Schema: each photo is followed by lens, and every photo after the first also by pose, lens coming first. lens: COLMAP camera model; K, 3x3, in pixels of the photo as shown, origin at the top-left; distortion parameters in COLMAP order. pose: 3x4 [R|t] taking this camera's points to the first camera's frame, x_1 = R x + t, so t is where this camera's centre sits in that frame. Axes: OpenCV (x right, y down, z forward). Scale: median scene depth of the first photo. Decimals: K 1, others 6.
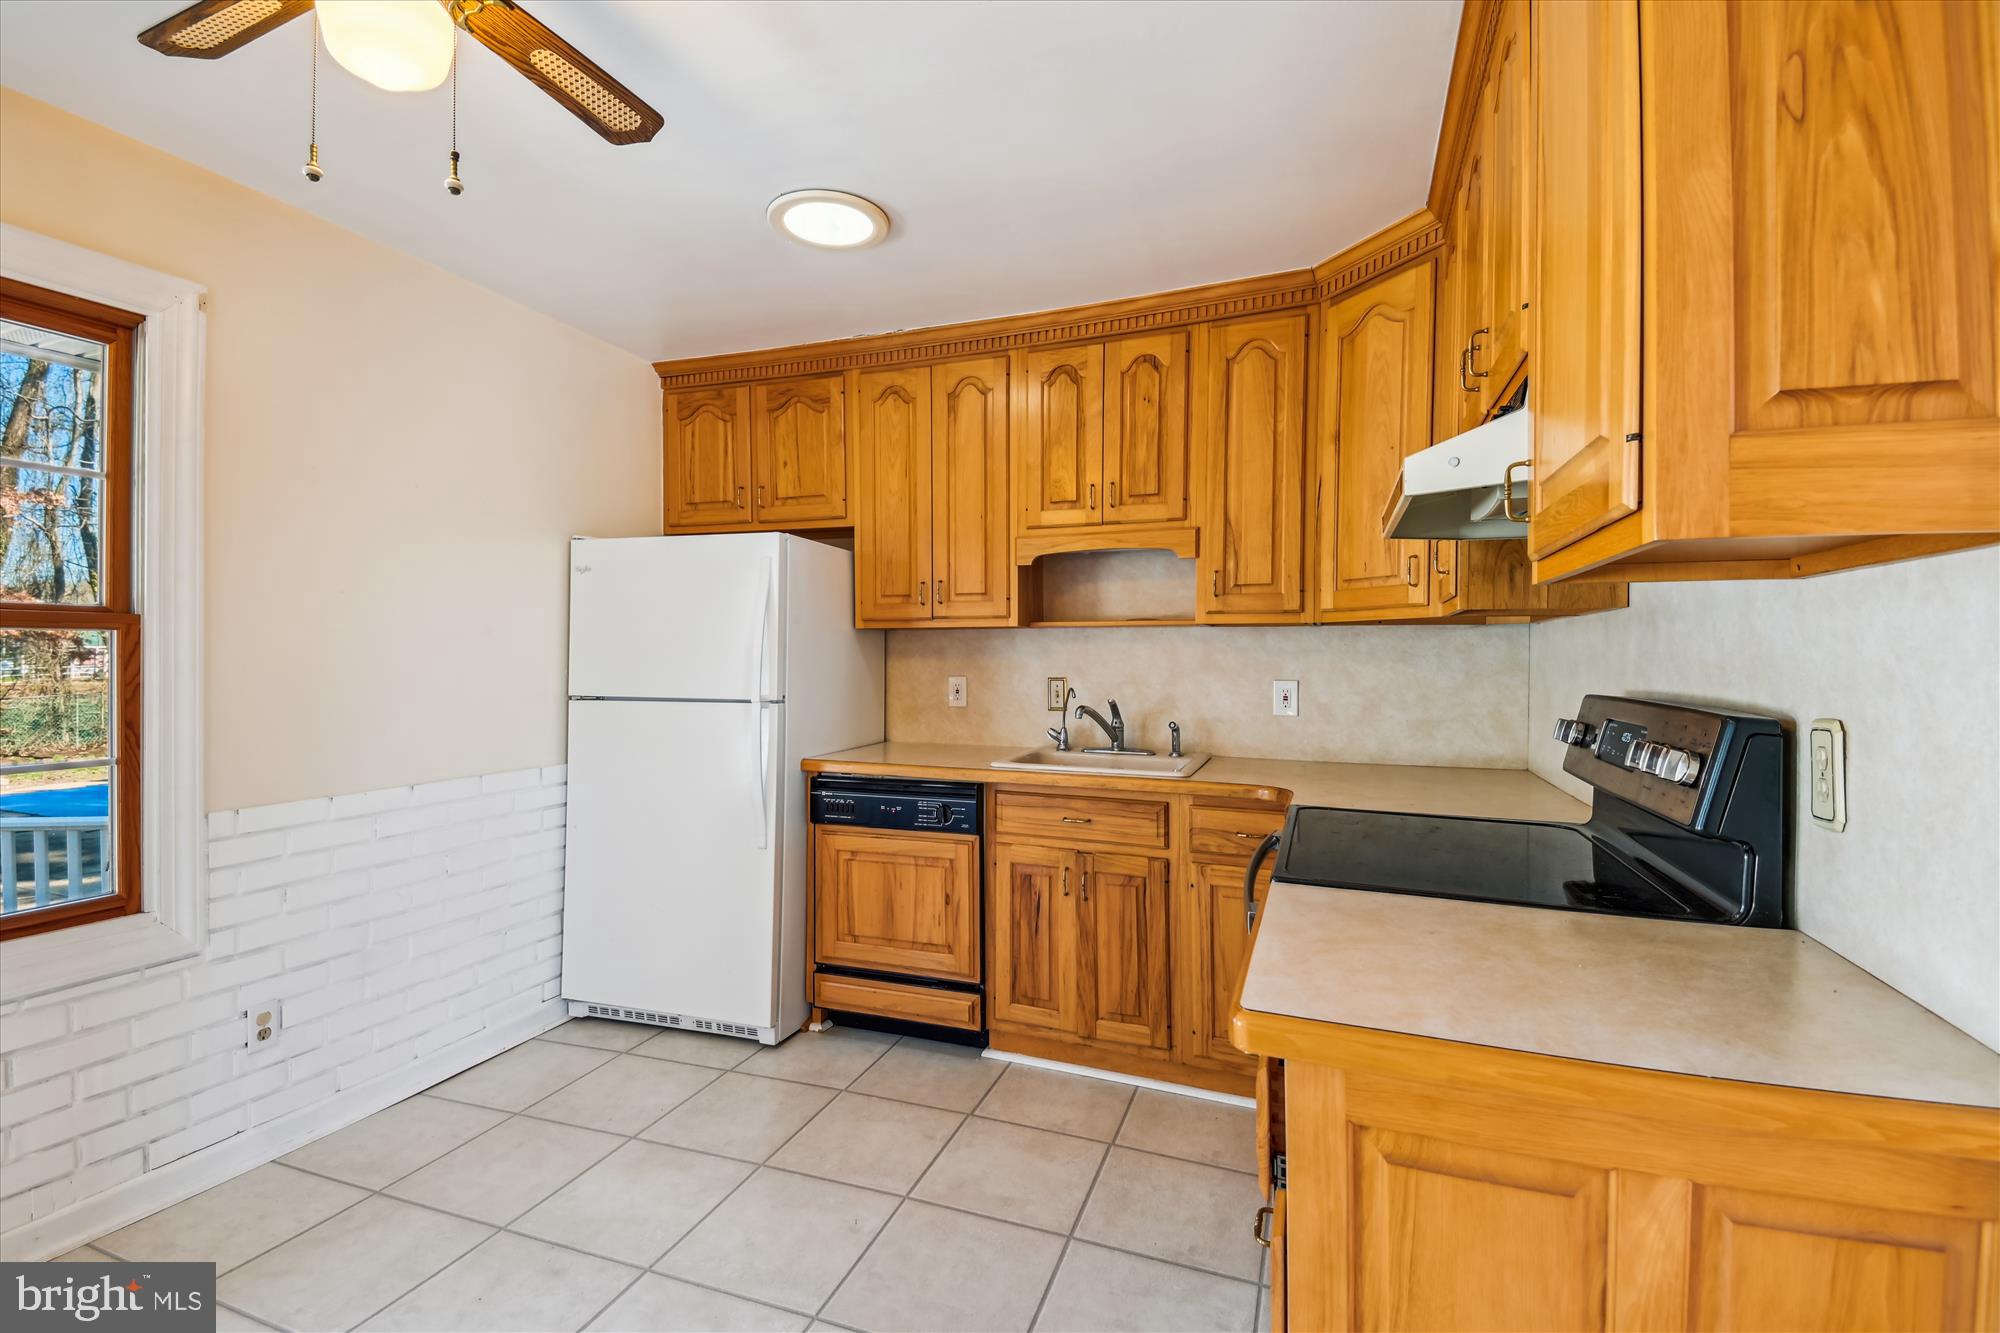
lens RADIAL K [[874.1, 0, 989.7], [0, 874.1, 661.5], [0, 0, 1]] dist [0.090441, -0.000044]
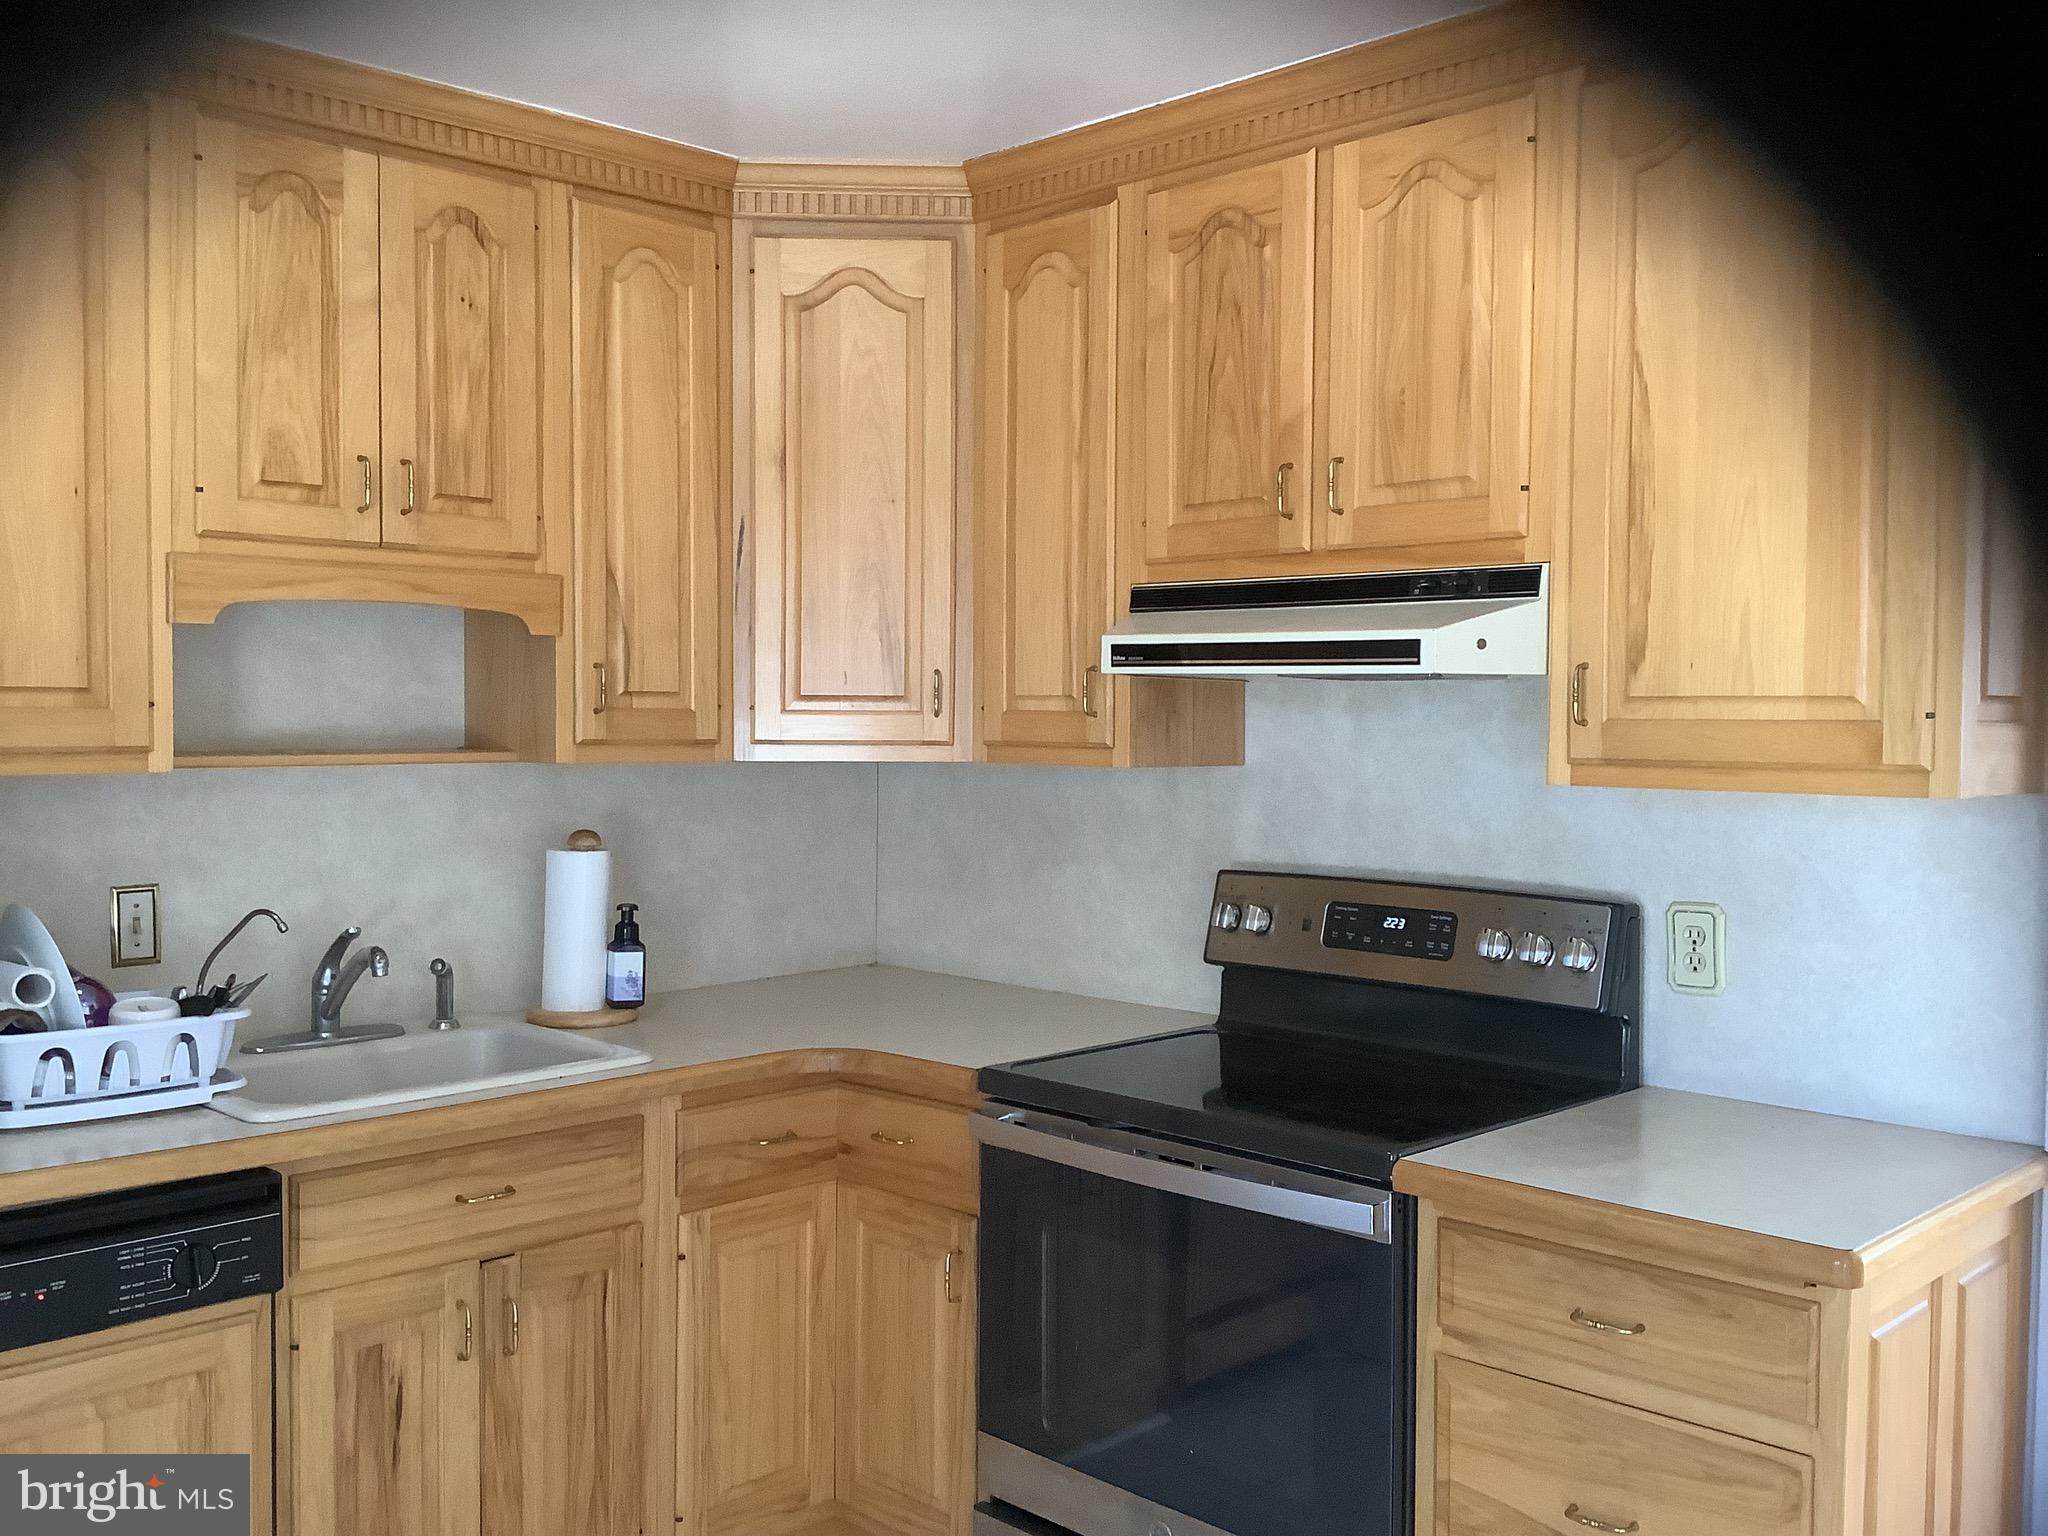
lens RADIAL K [[1862.8, 0, 1042.2], [0, 1862.8, 762.7], [0, 0, 1]] dist [0.138405, -0.275640]
pose [[0.415097, -0.029004, 0.909315, -0.647999], [0.001653, 0.999514, 0.031127, -0.077380], [-0.909776, -0.011417, 0.414944, 0.286005]]
